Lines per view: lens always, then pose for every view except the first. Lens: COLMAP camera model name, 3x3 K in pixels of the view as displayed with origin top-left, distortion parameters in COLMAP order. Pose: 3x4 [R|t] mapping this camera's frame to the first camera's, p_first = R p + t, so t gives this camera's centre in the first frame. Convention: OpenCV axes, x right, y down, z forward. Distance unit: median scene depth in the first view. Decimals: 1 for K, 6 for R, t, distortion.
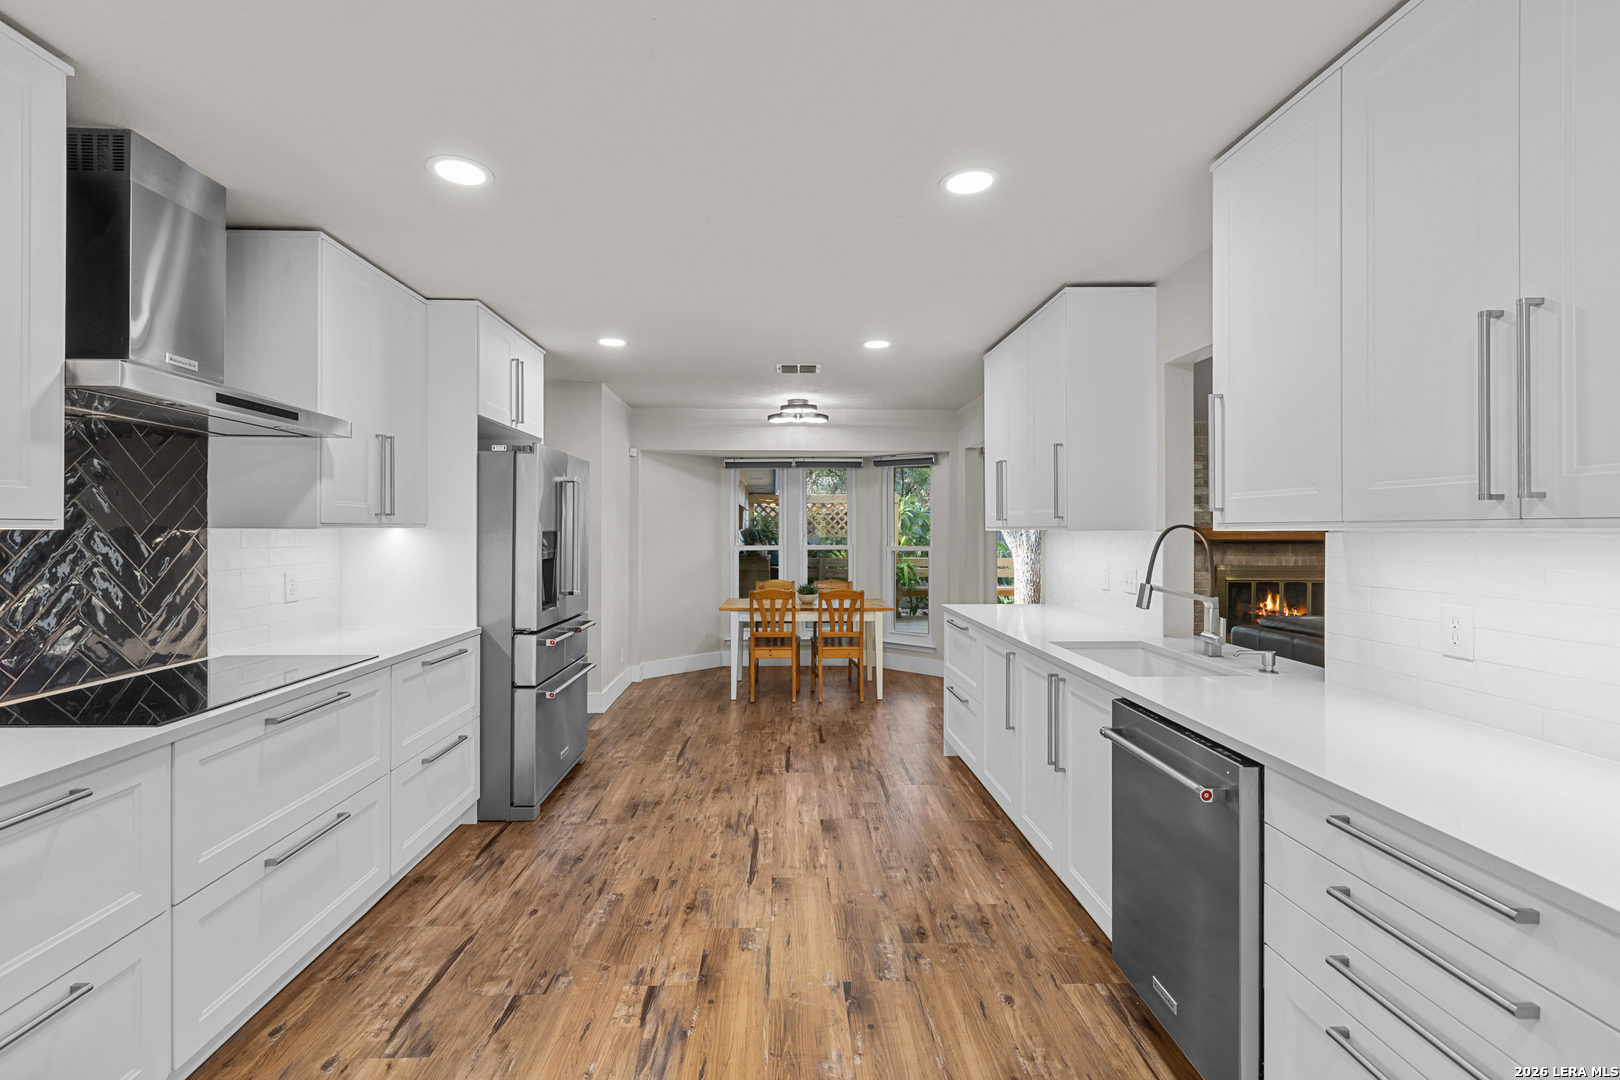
lens RADIAL K [[718.1, 0, 798.8], [0, 718.1, 525.5], [0, 0, 1]] dist [-0.002232, -0.000636]
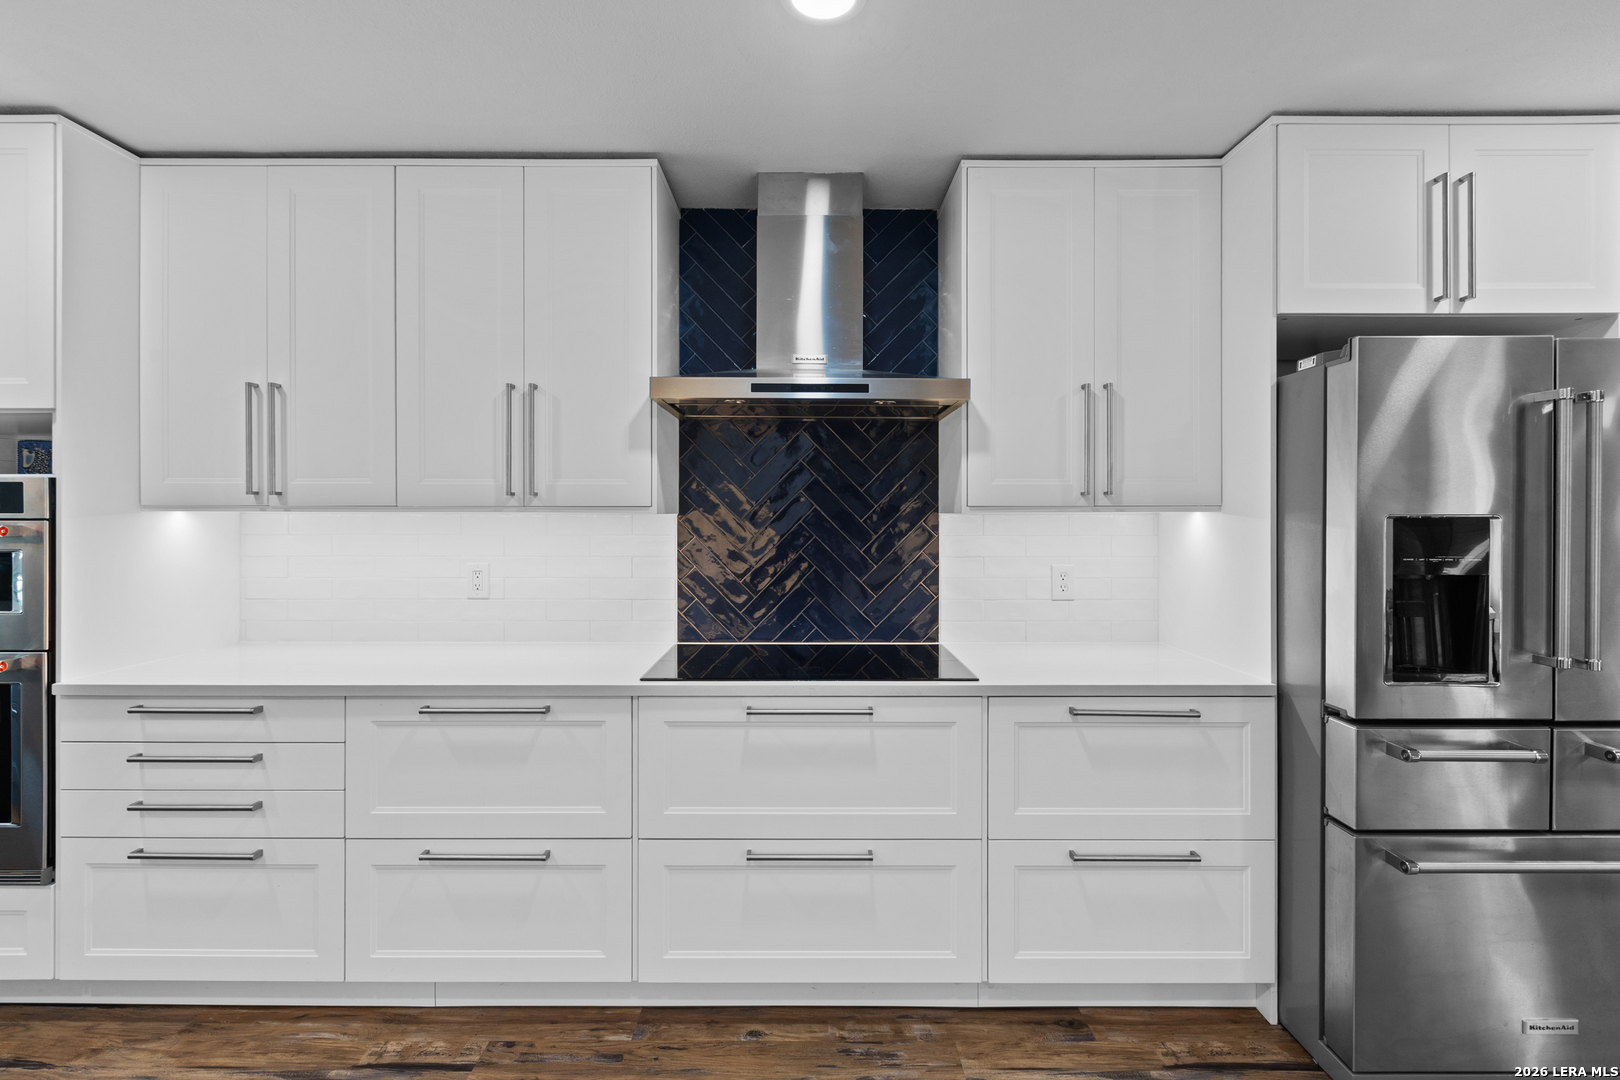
lens RADIAL K [[724.3, 0, 795.7], [0, 724.3, 516.2], [0, 0, 1]] dist [-0.002143, -0.000724]
pose [[-0.030295, -0.002460, -0.999538, 0.178591], [0.004918, 0.999984, -0.002610, 0.009329], [0.999529, -0.004995, -0.030283, 0.800087]]
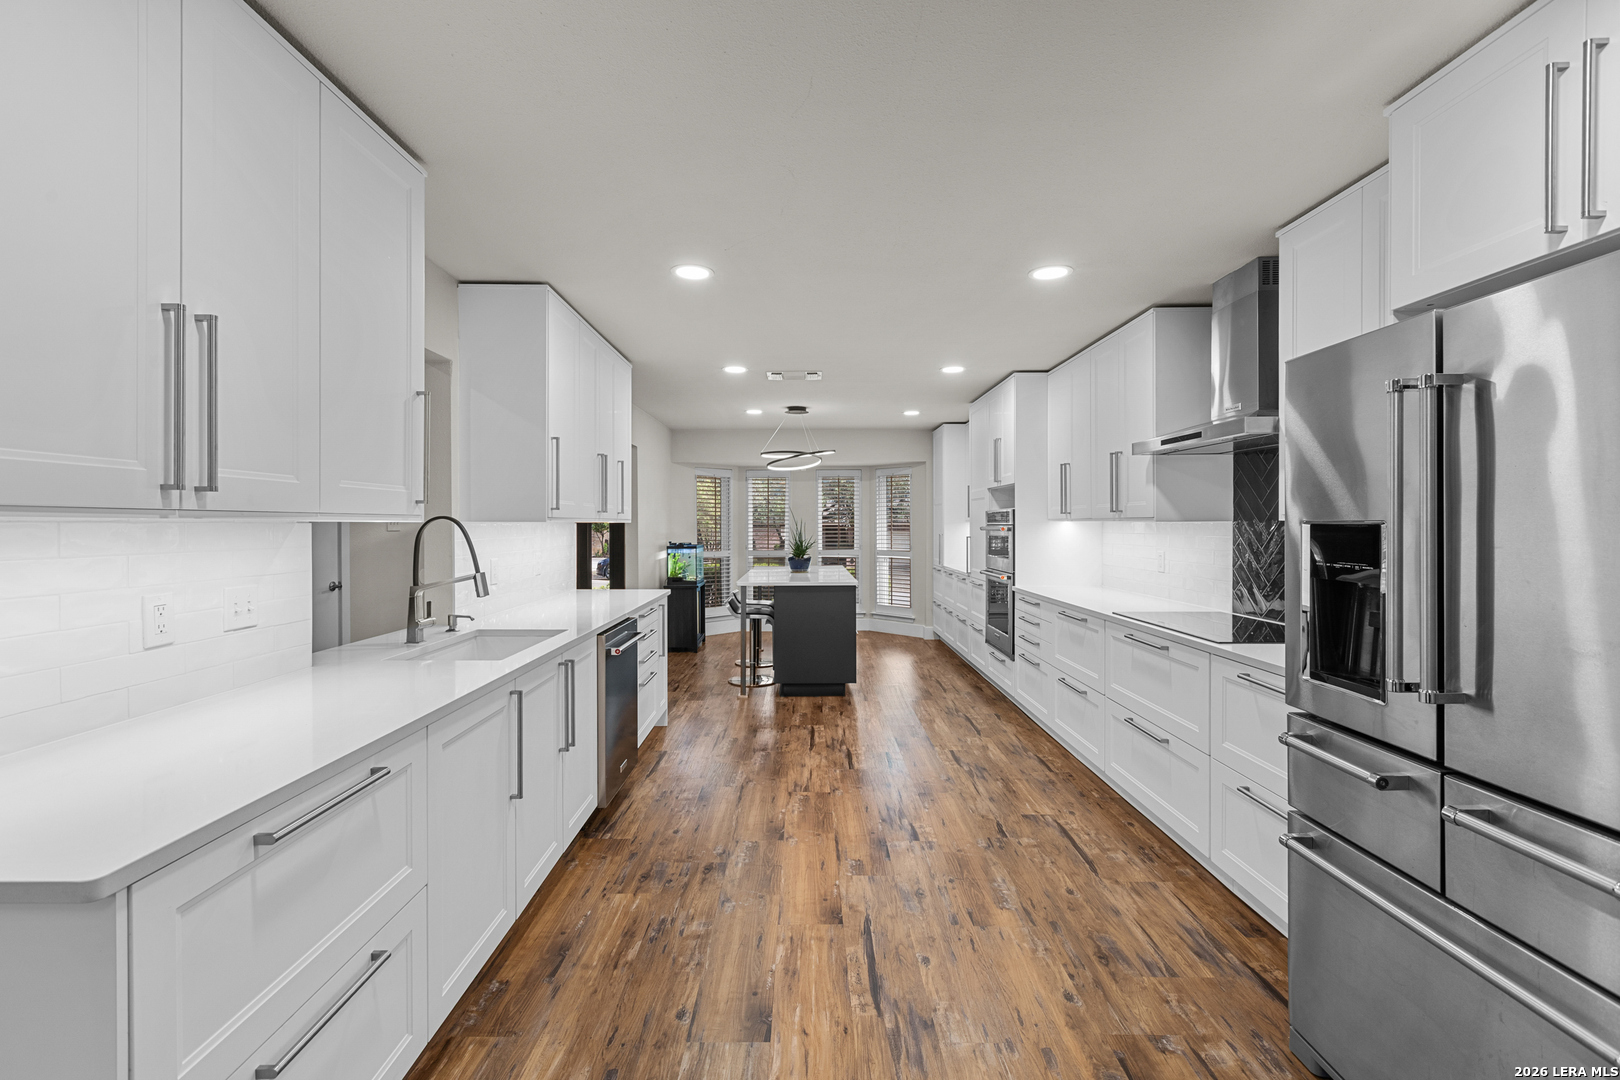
lens RADIAL K [[718.1, 0, 798.8], [0, 718.1, 525.5], [0, 0, 1]] dist [-0.002232, -0.000636]
pose [[-0.999372, -0.000391, 0.035420, -0.015365], [-0.000501, 0.999995, -0.003098, 0.015125], [-0.035418, -0.003114, -0.999368, 1.977876]]
